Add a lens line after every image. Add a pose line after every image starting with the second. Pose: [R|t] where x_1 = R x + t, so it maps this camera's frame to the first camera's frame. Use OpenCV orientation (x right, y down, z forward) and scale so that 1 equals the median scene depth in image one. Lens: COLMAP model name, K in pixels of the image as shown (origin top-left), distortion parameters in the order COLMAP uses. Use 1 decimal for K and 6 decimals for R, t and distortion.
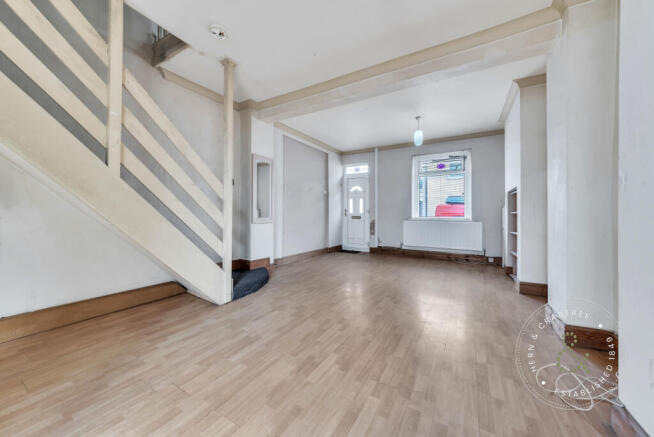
lens RADIAL K [[237.0, 0, 331.8], [0, 237.0, 215.2], [0, 0, 1]] dist [-0.000269, -0.000722]
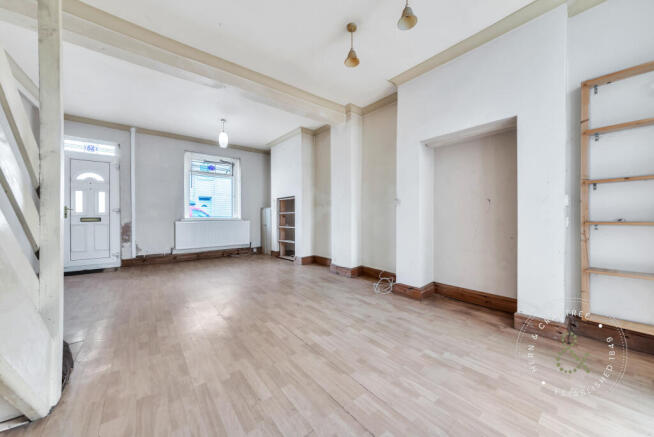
lens RADIAL K [[237.0, 0, 328.7], [0, 237.0, 215.7], [0, 0, 1]] dist [-0.000269, -0.000722]
pose [[0.353672, -0.008375, 0.935332, -0.339769], [0.007051, 0.999955, 0.006288, -0.000523], [-0.935343, 0.004371, 0.353715, 0.162167]]
